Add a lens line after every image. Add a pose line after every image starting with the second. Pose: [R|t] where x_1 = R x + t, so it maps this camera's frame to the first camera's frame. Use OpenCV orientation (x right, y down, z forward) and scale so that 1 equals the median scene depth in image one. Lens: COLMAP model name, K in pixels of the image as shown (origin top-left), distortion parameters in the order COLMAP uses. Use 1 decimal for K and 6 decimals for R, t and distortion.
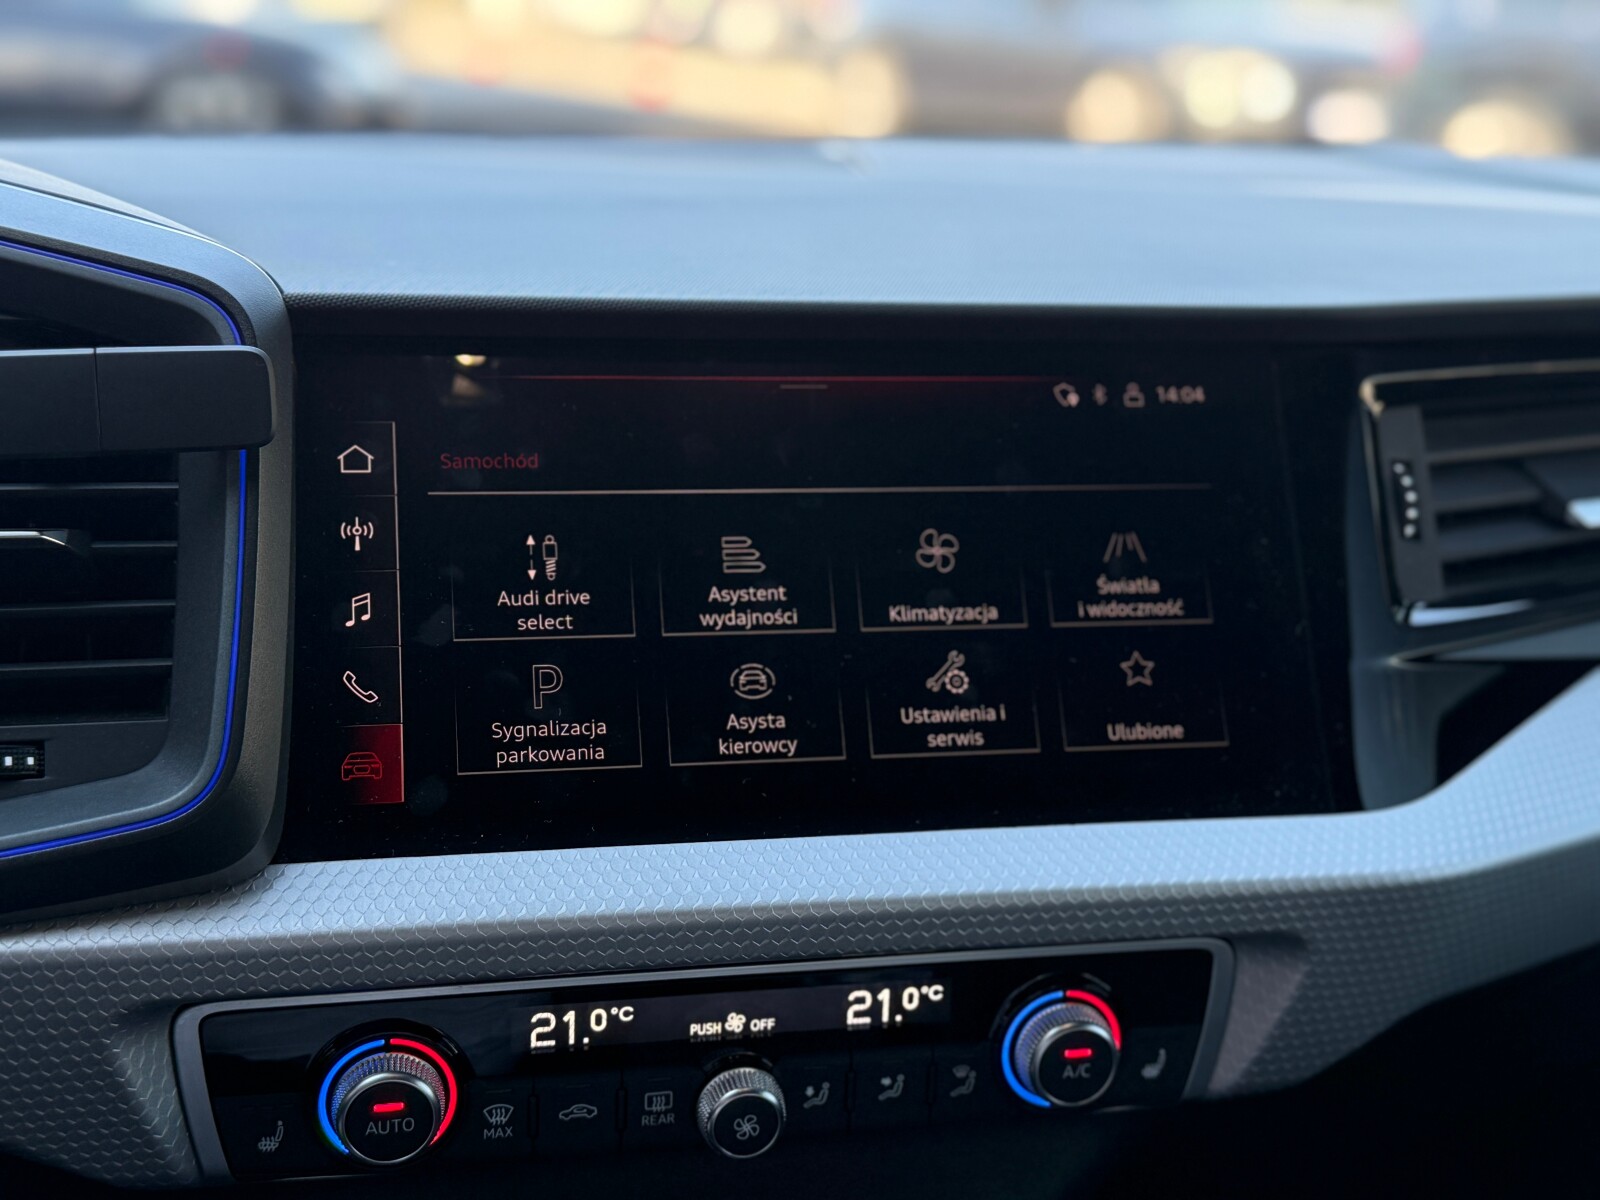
lens RADIAL K [[1912.1, 0, 797.2], [0, 1912.1, 599.5], [0, 0, 1]] dist [0.222556, -0.599920]
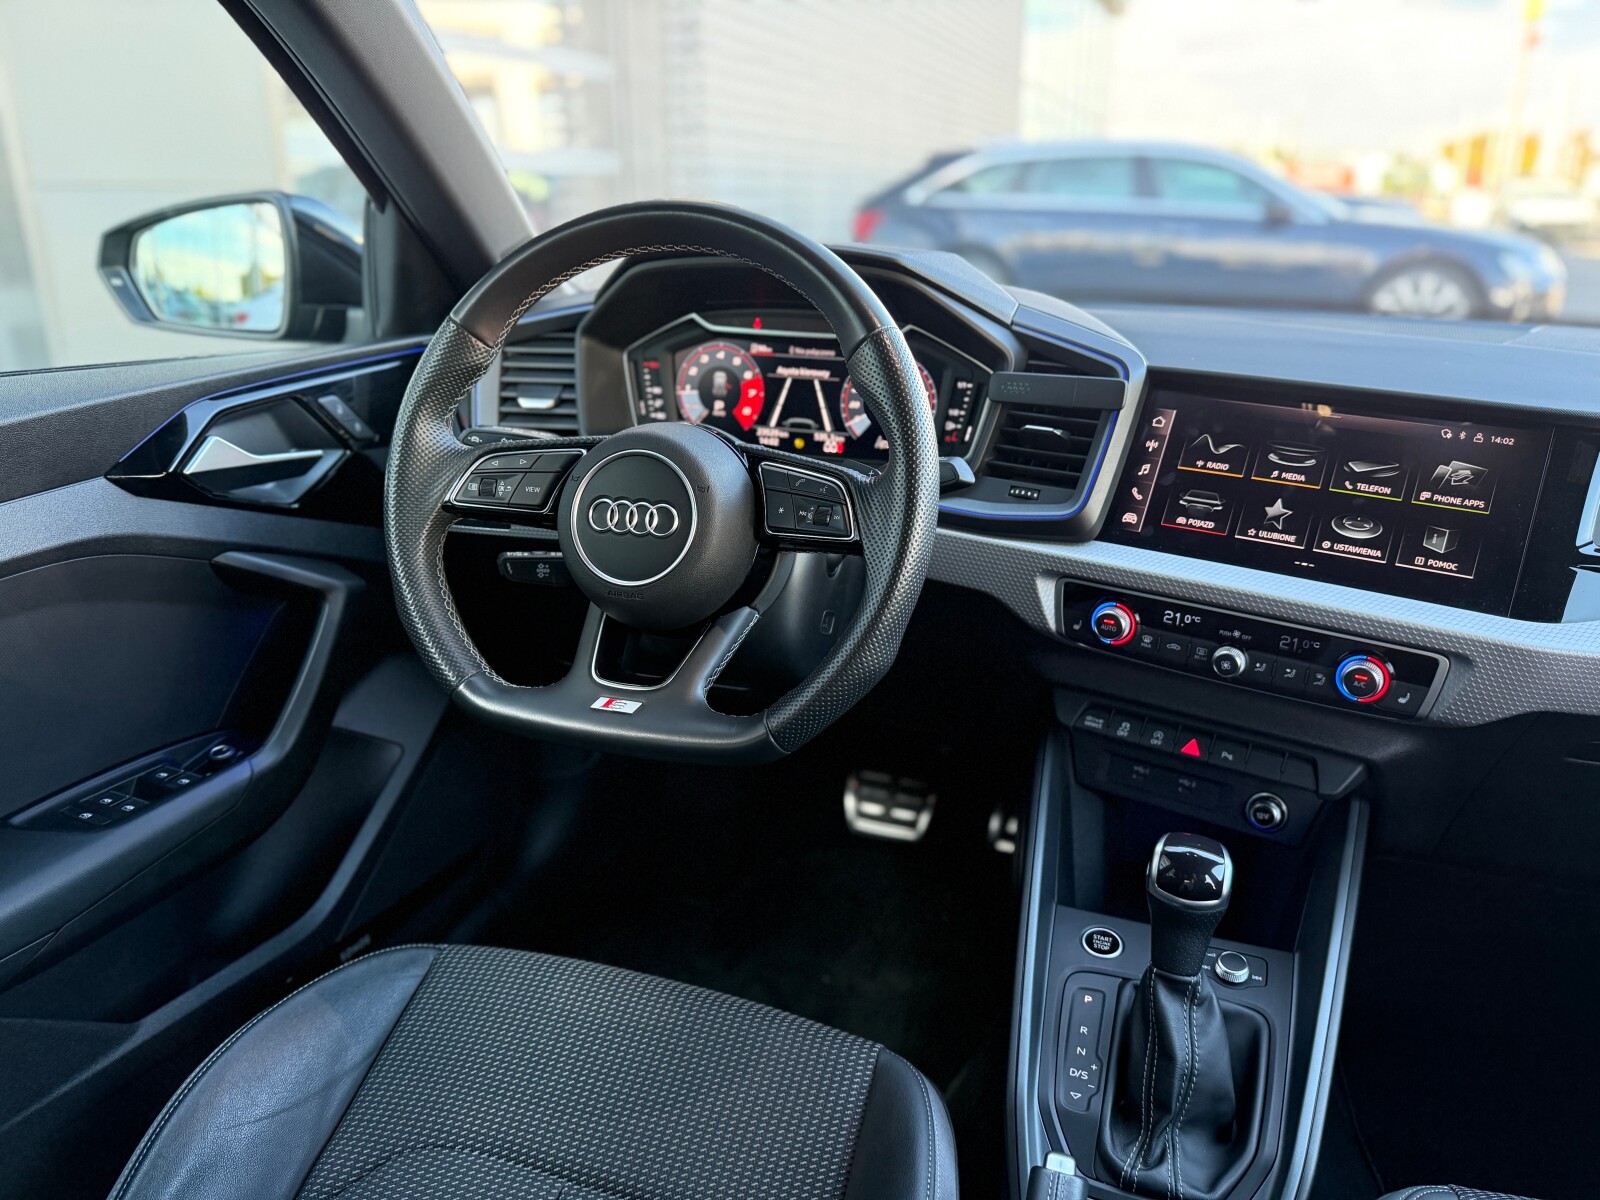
lens RADIAL K [[1135.4, 0, 793.8], [0, 1135.4, 607.6], [0, 0, 1]] dist [0.098322, -0.211399]
pose [[0.704974, 0.224069, -0.672907, 0.639781], [-0.201248, 0.972983, 0.113151, 0.122650], [0.680081, 0.055652, 0.731021, -0.682961]]
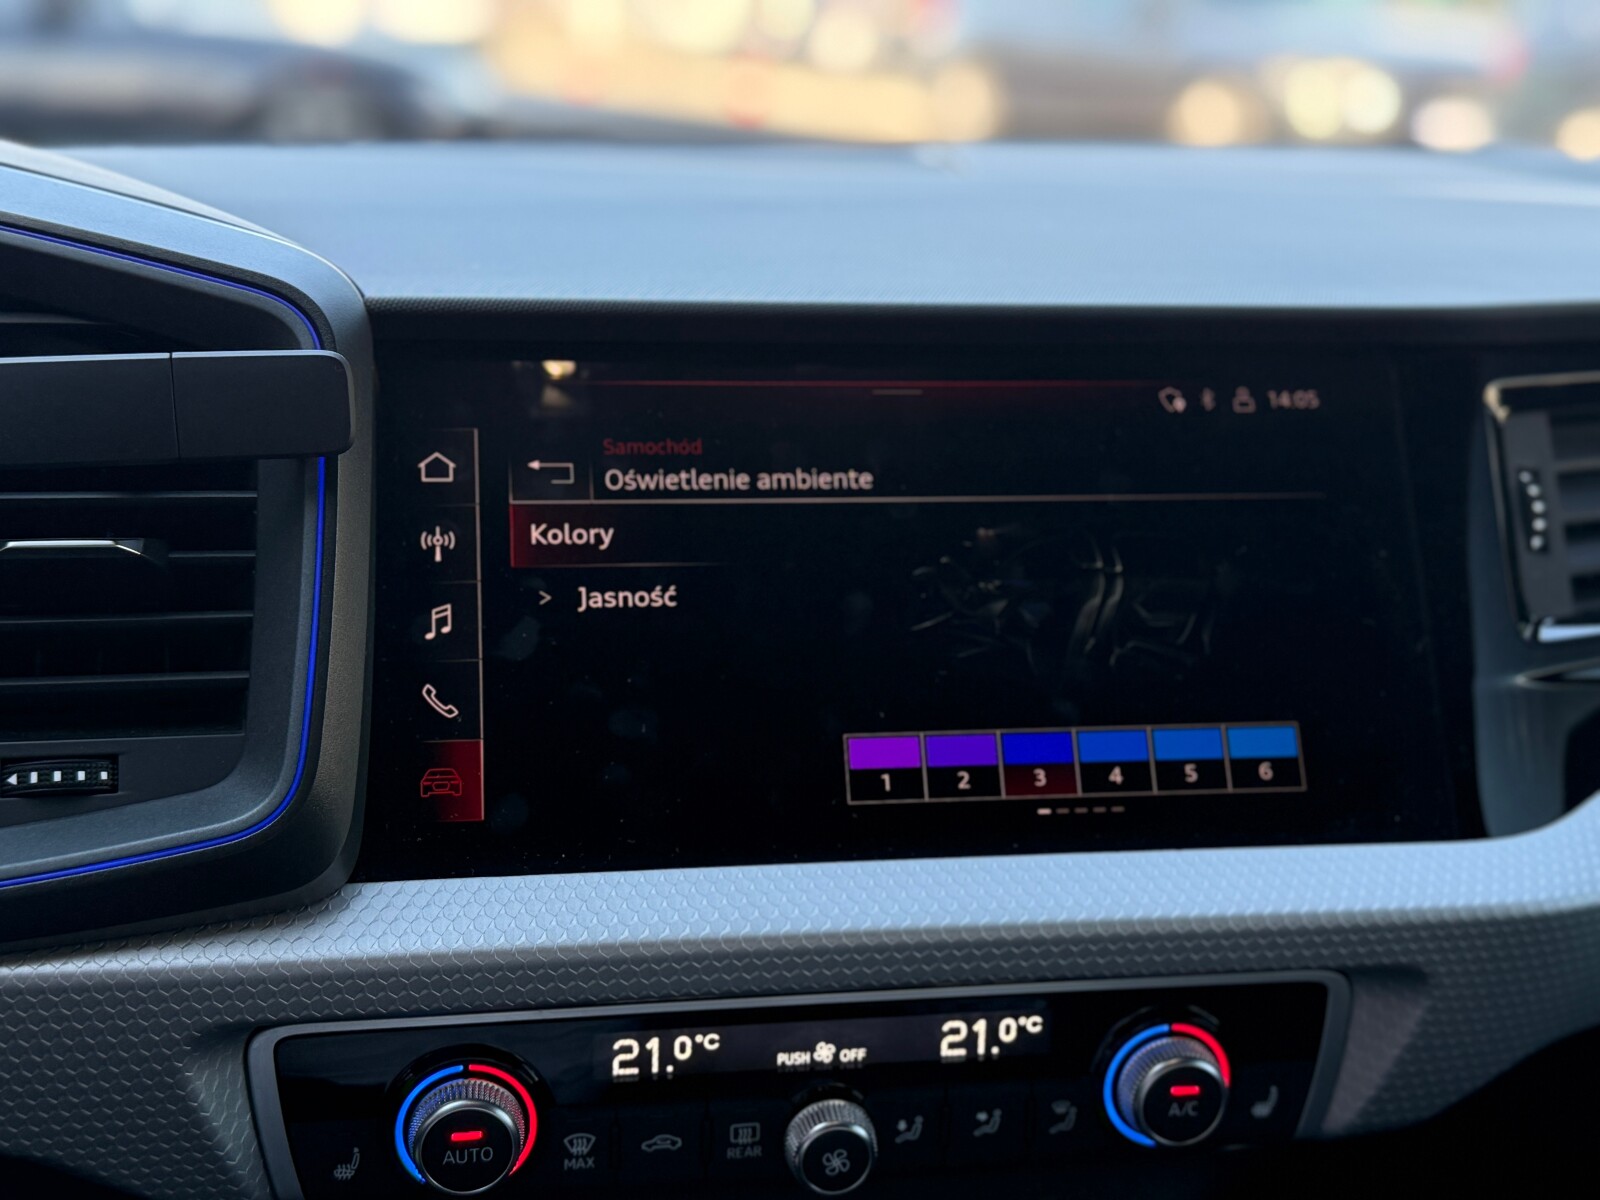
lens RADIAL K [[1912.8, 0, 805.6], [0, 1912.8, 599.8], [0, 0, 1]] dist [0.224490, -0.611053]
pose [[0.999021, 0.002921, -0.044152, 0.000403], [-0.003218, 0.999973, -0.006655, 0.000160], [0.044131, 0.006790, 0.999003, 0.036649]]
